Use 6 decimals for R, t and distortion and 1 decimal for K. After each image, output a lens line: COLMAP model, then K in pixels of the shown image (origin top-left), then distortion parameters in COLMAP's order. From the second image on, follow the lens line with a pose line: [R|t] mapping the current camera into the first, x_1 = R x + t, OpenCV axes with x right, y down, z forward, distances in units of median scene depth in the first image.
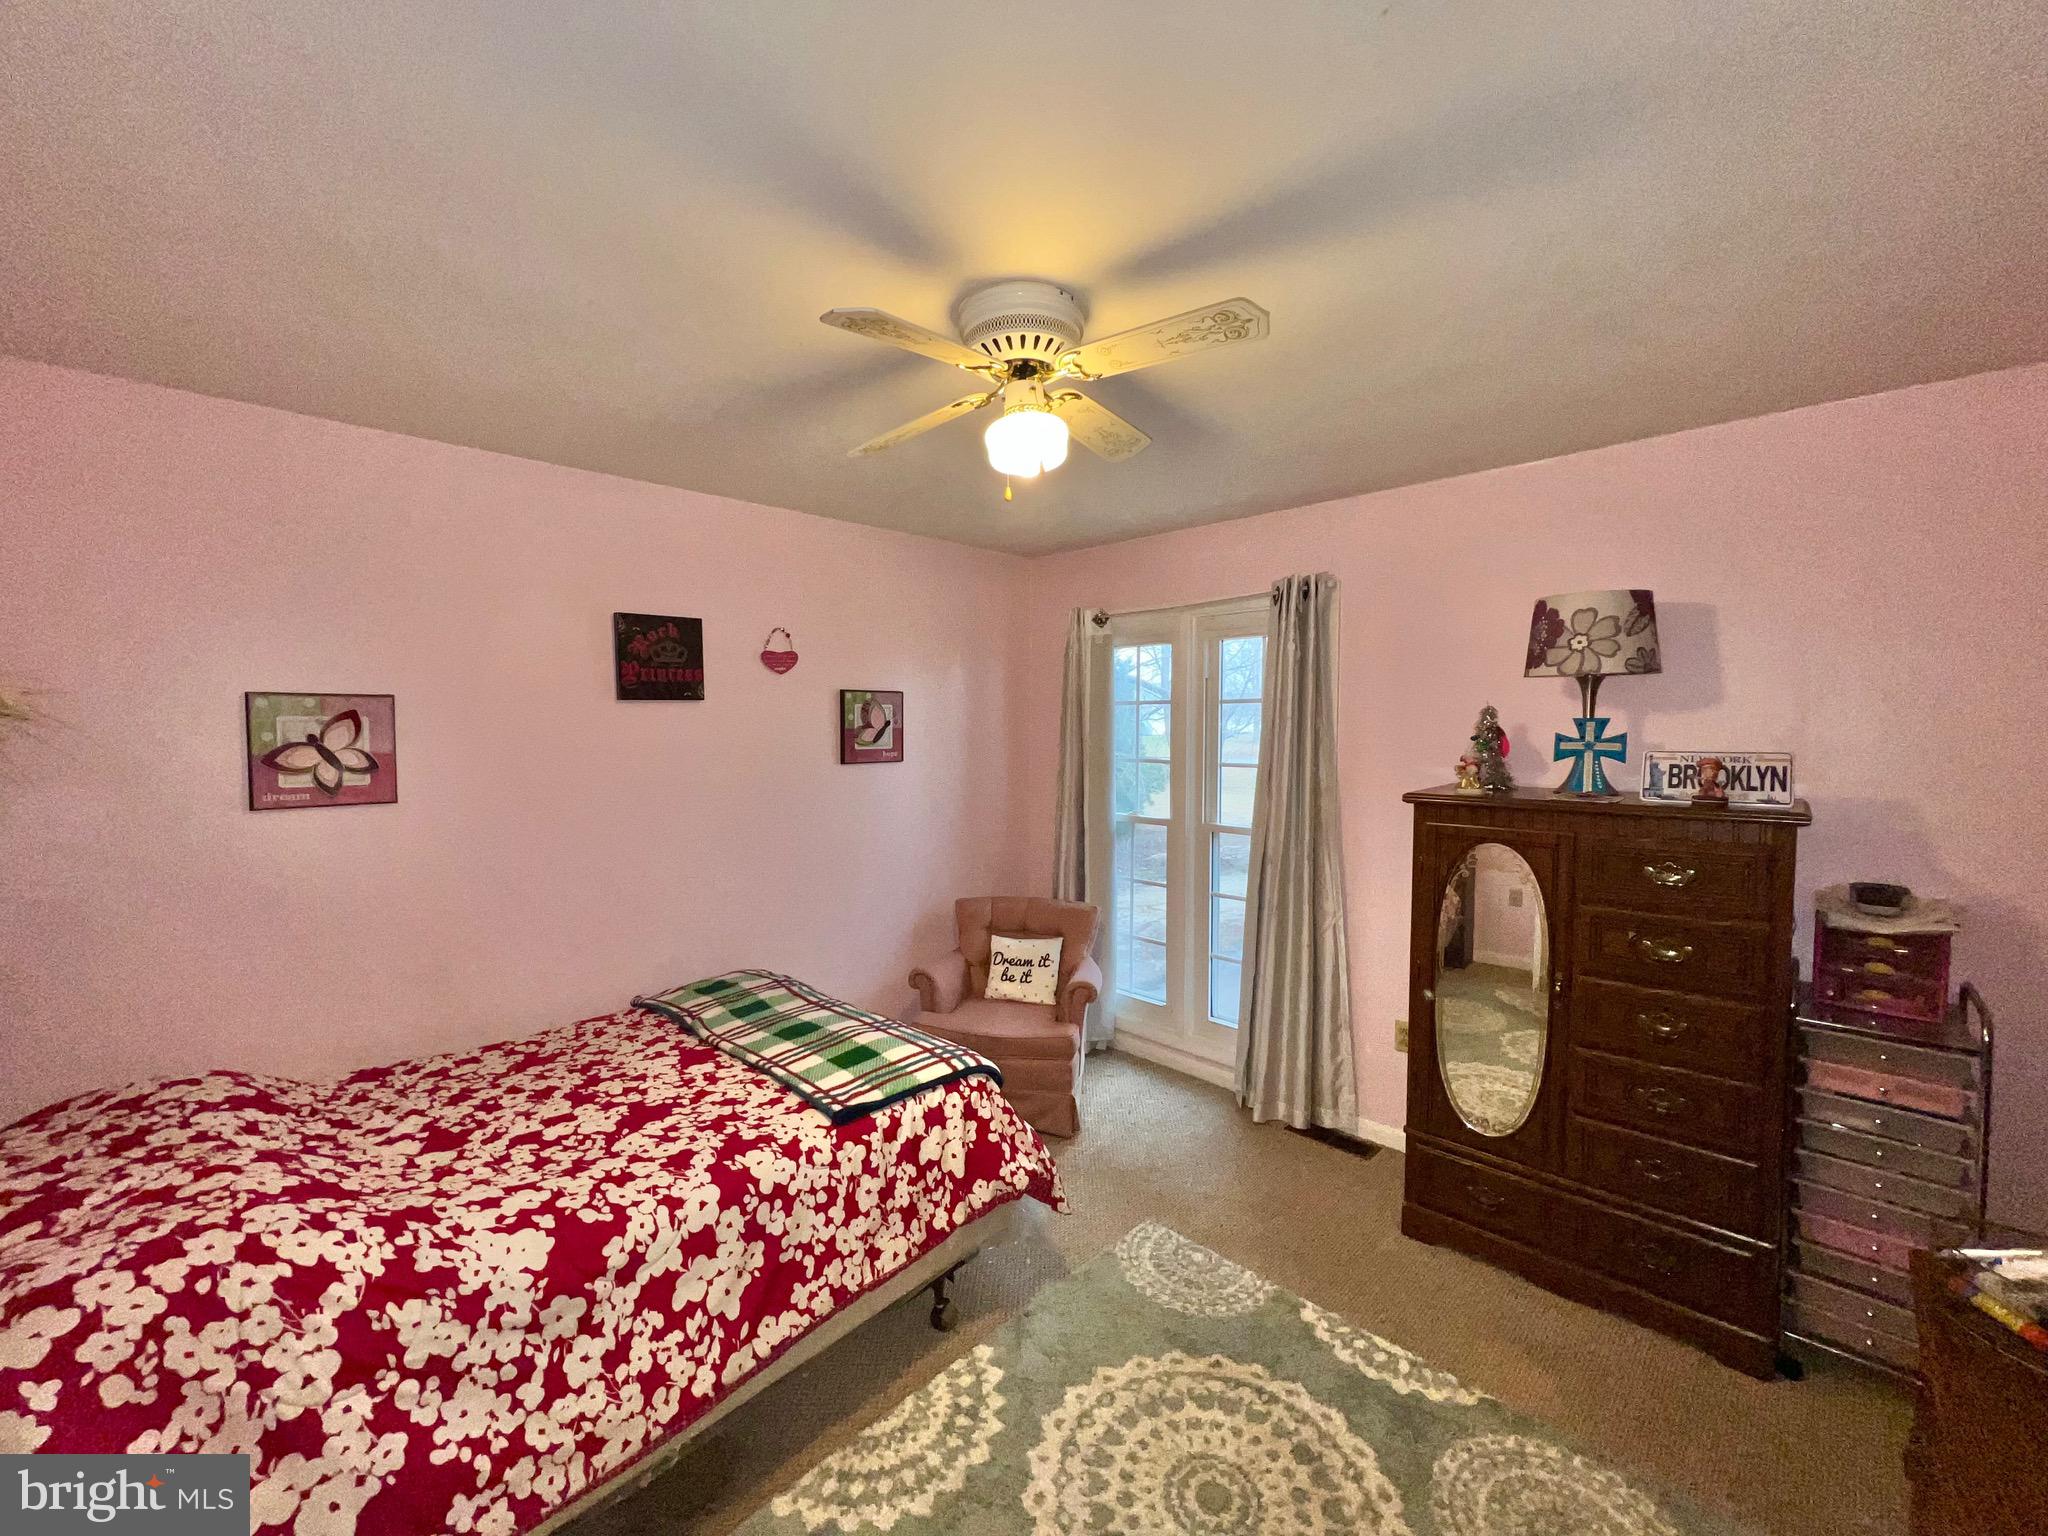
lens RADIAL K [[821.2, 0, 1021.3], [0, 821.2, 765.2], [0, 0, 1]] dist [0.001937, 0.000016]
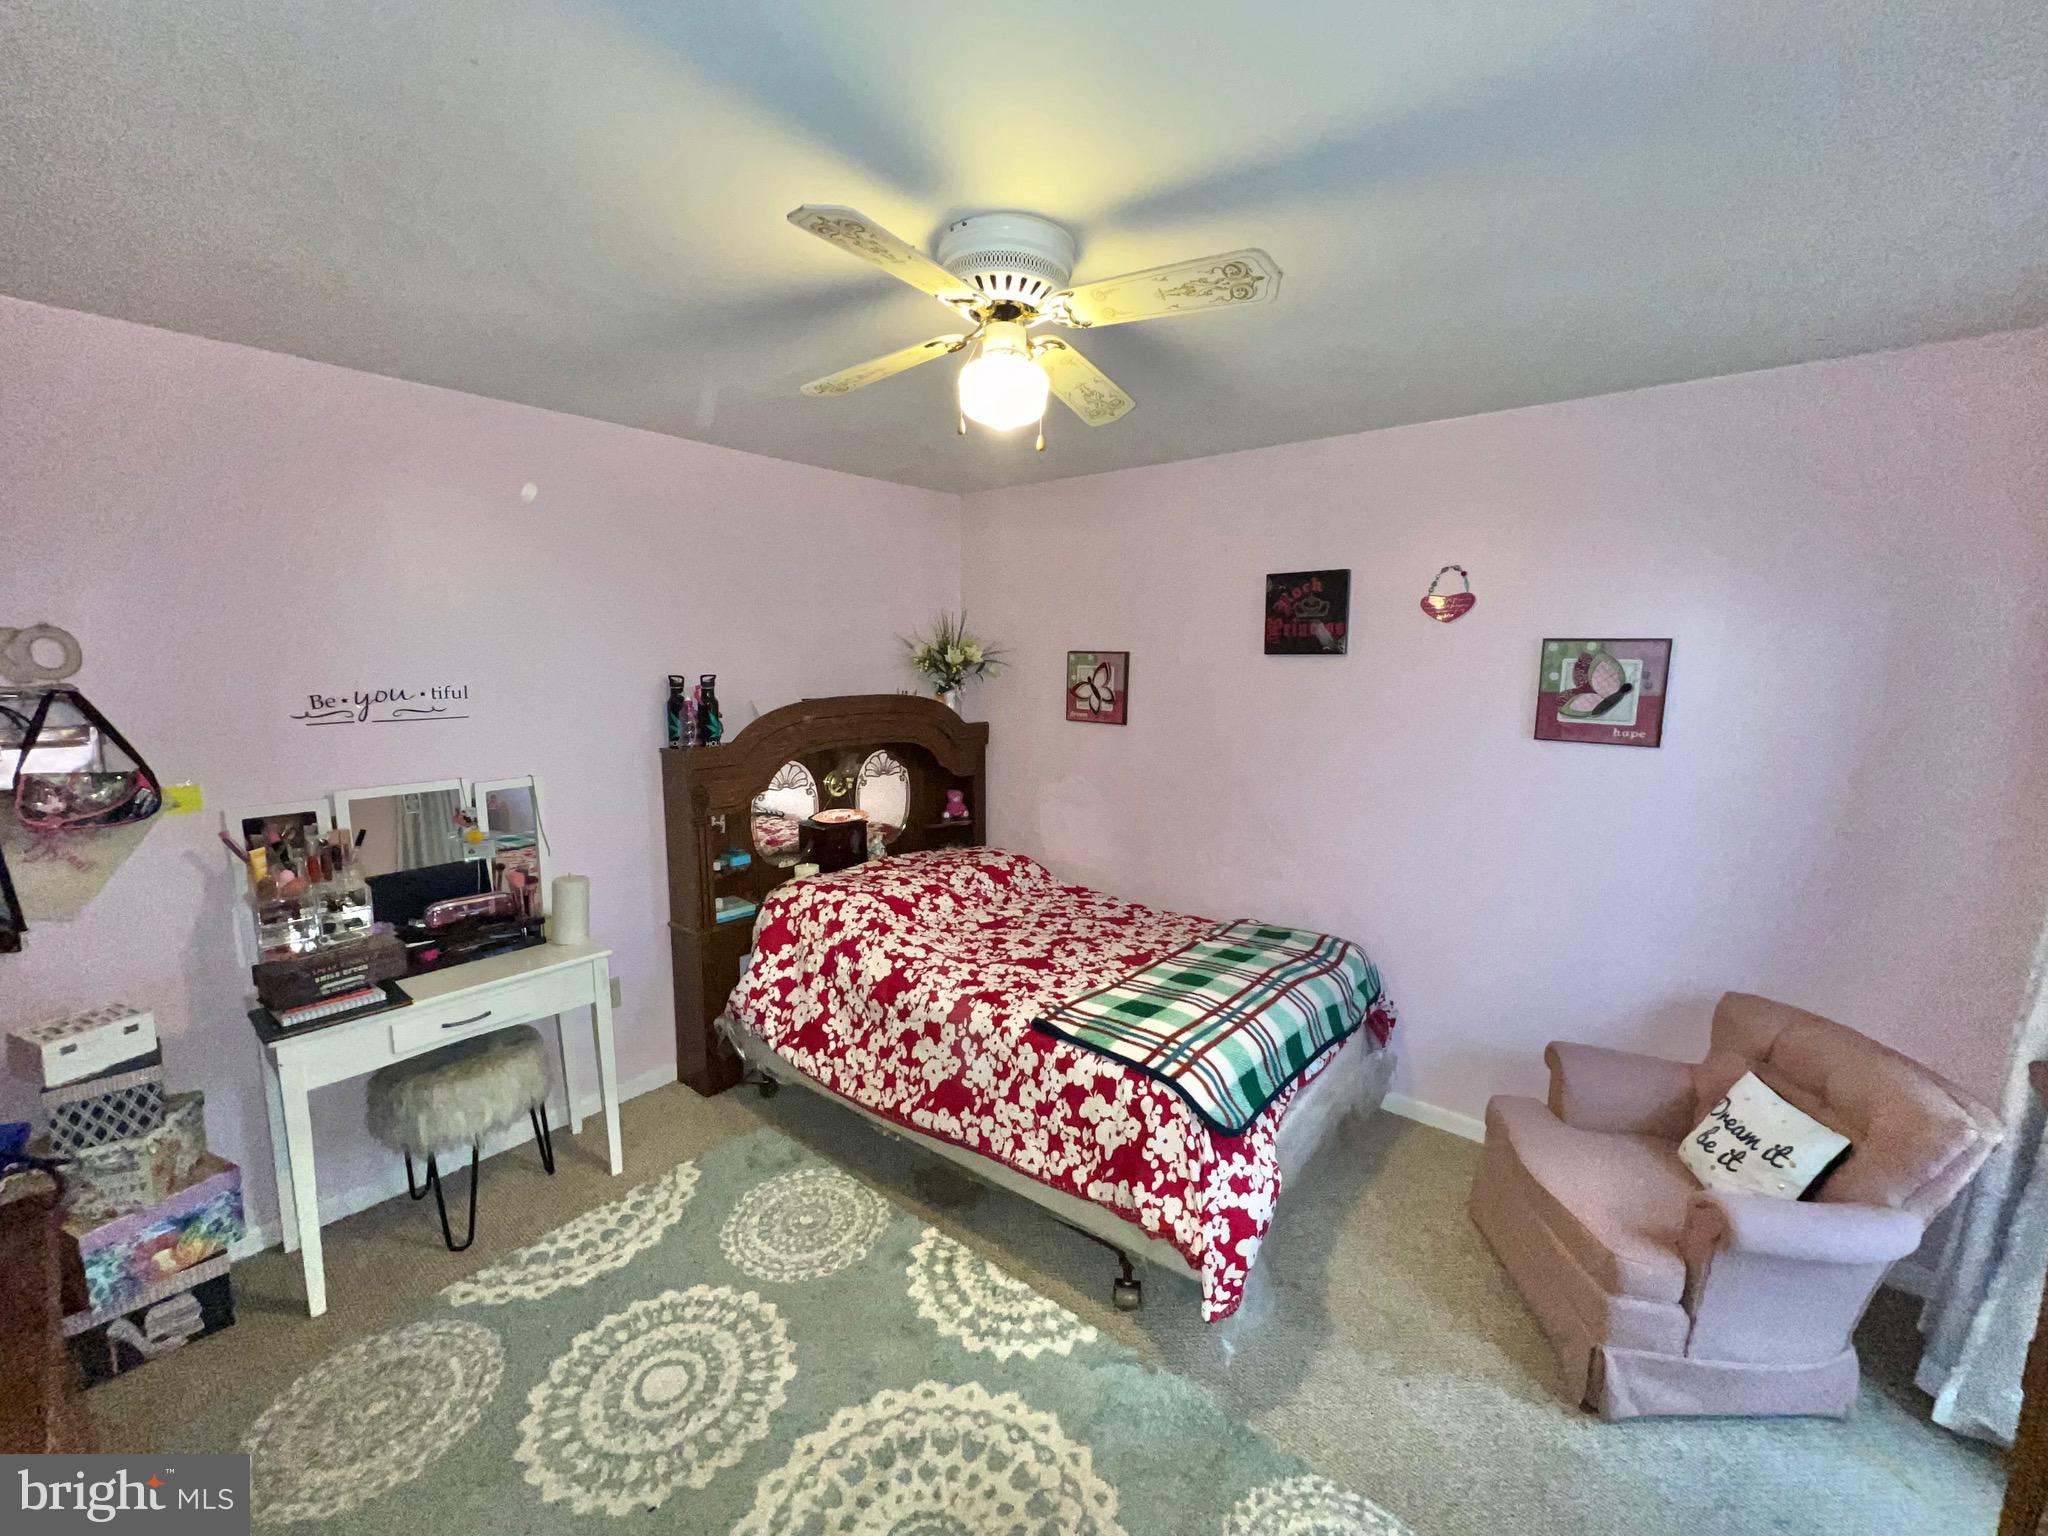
lens RADIAL K [[821.2, 0, 1021.5], [0, 821.2, 768.1], [0, 0, 1]] dist [0.001937, 0.000016]
pose [[0.088825, 0.144065, -0.985574, 0.825023], [-0.064171, 0.988257, 0.138674, -0.084270], [0.993978, 0.050927, 0.097026, 0.801493]]
